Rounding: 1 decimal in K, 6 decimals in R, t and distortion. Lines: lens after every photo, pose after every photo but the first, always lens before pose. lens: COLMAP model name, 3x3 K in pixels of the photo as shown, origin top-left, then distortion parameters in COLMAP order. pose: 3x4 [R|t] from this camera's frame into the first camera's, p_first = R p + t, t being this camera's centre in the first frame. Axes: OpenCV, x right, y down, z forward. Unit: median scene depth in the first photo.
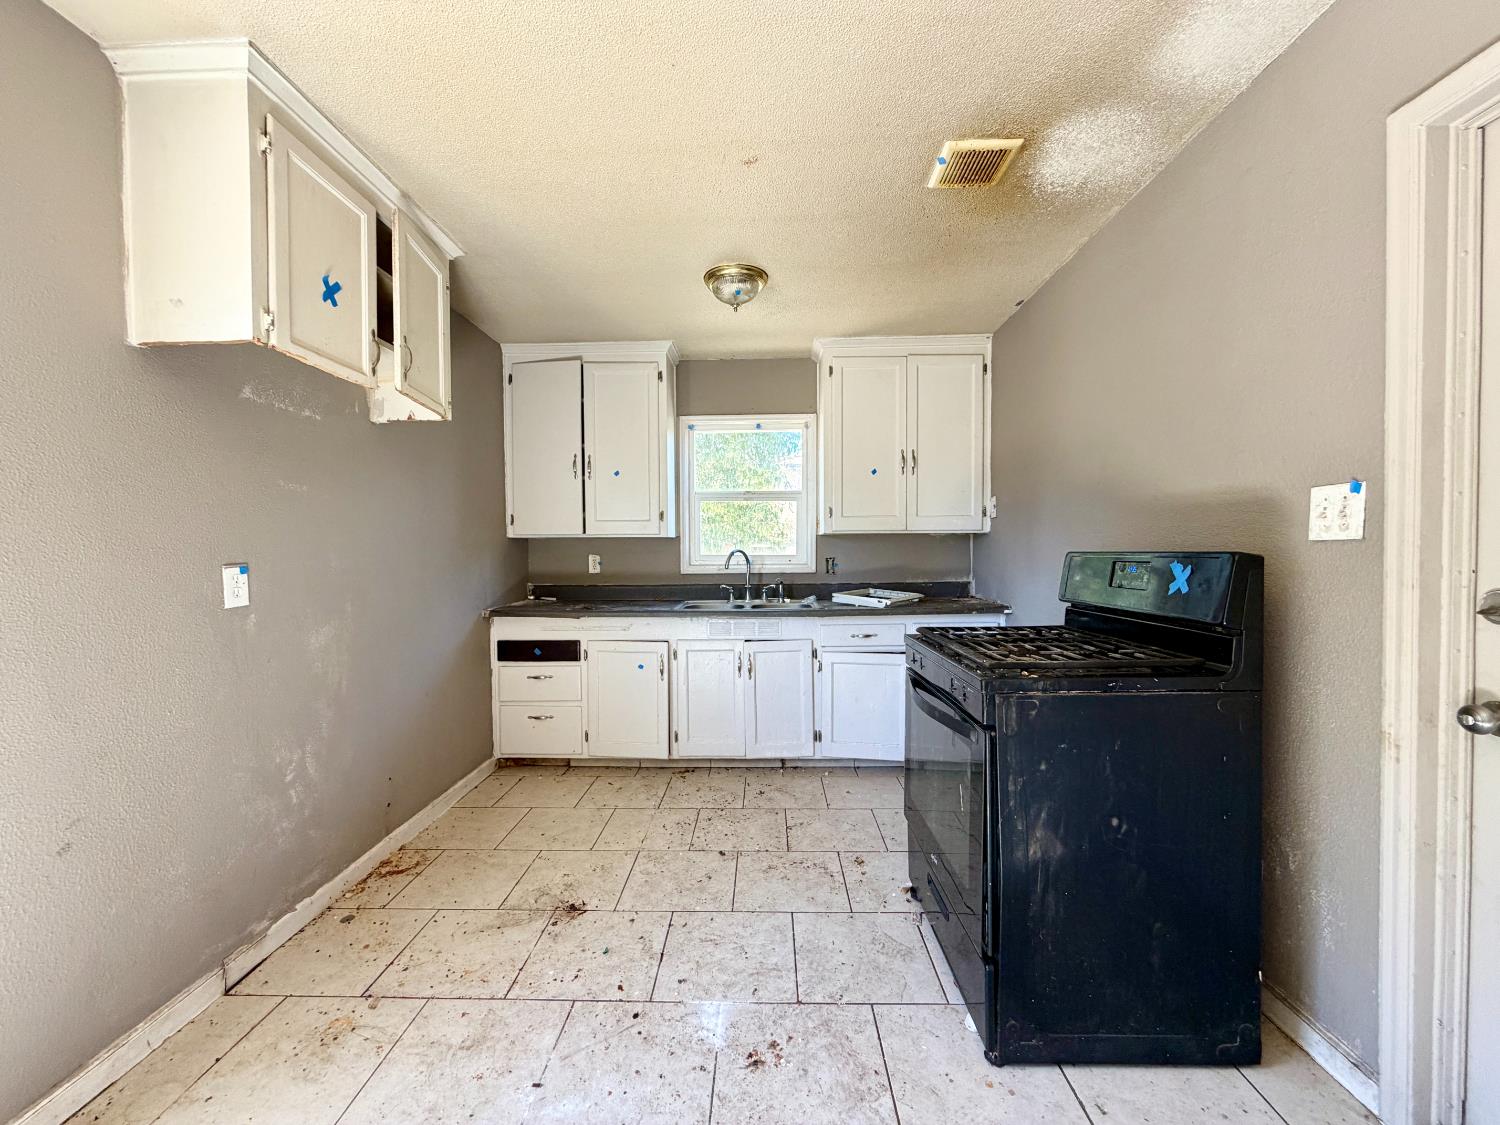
lens RADIAL K [[598.3, 0, 749.9], [0, 598.3, 563.3], [0, 0, 1]] dist [-0.000131, 0.000333]
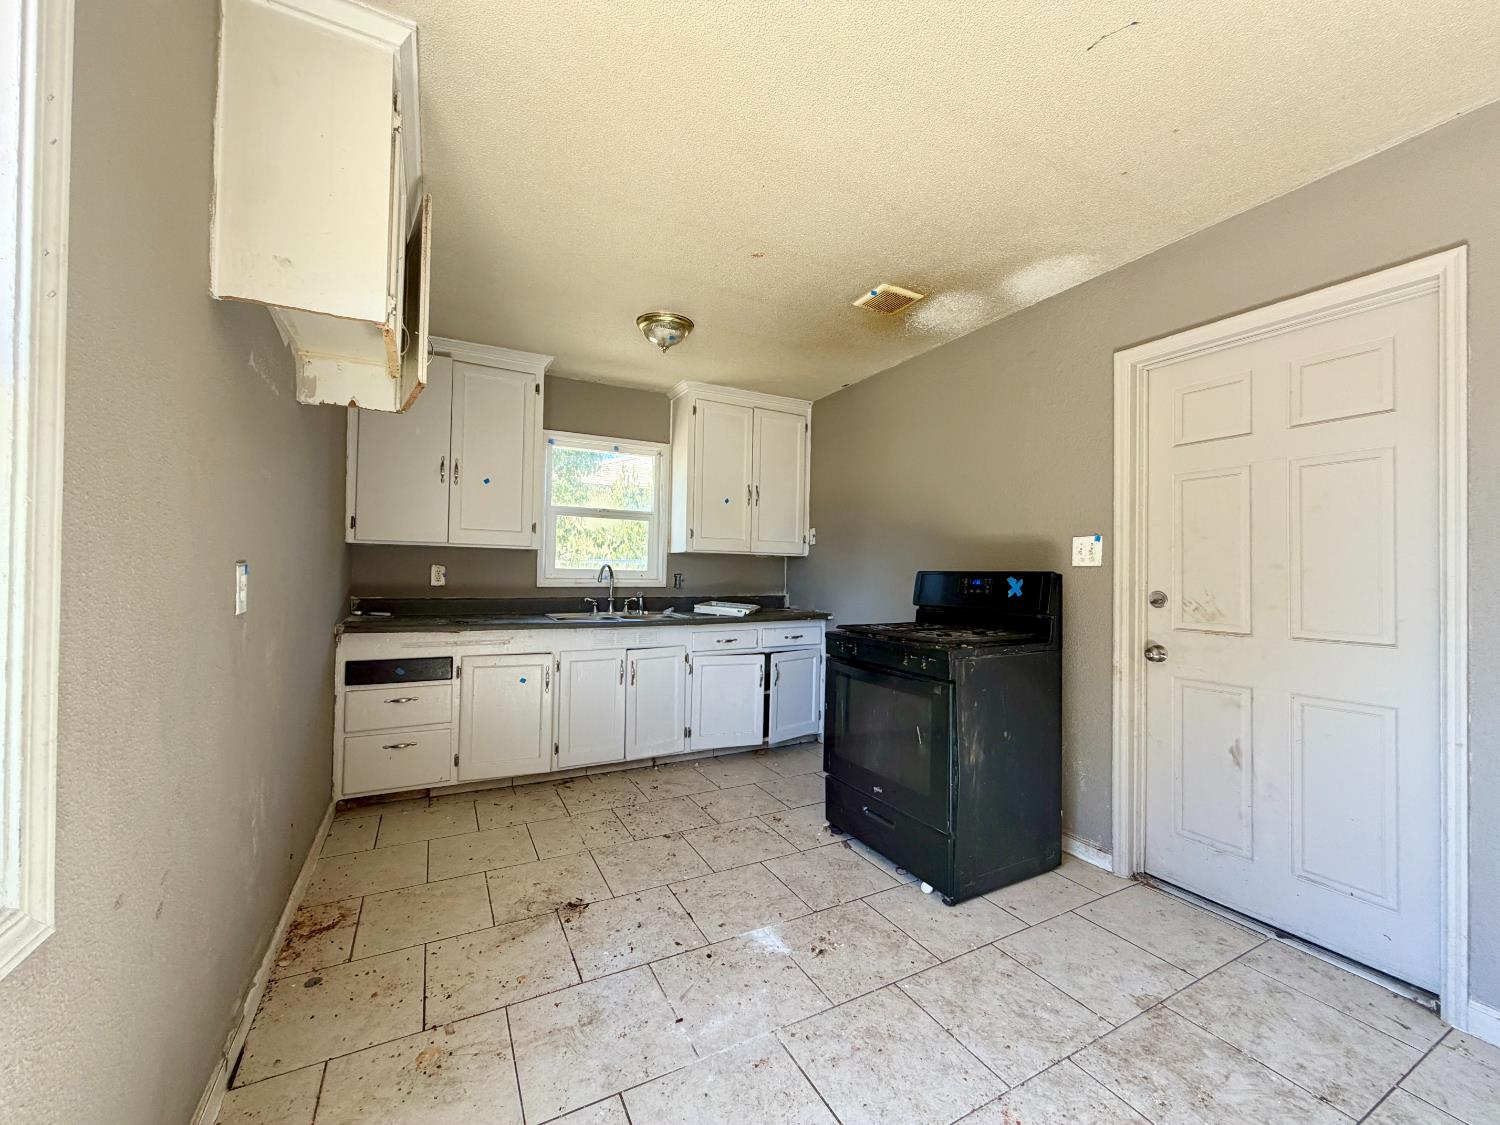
lens RADIAL K [[598.3, 0, 748.2], [0, 598.3, 563.3], [0, 0, 1]] dist [-0.000131, 0.000333]
pose [[0.869690, 0.028998, 0.492746, -0.514906], [-0.011353, 0.999184, -0.038764, 0.021710], [-0.493468, 0.028118, 0.869310, -0.057160]]
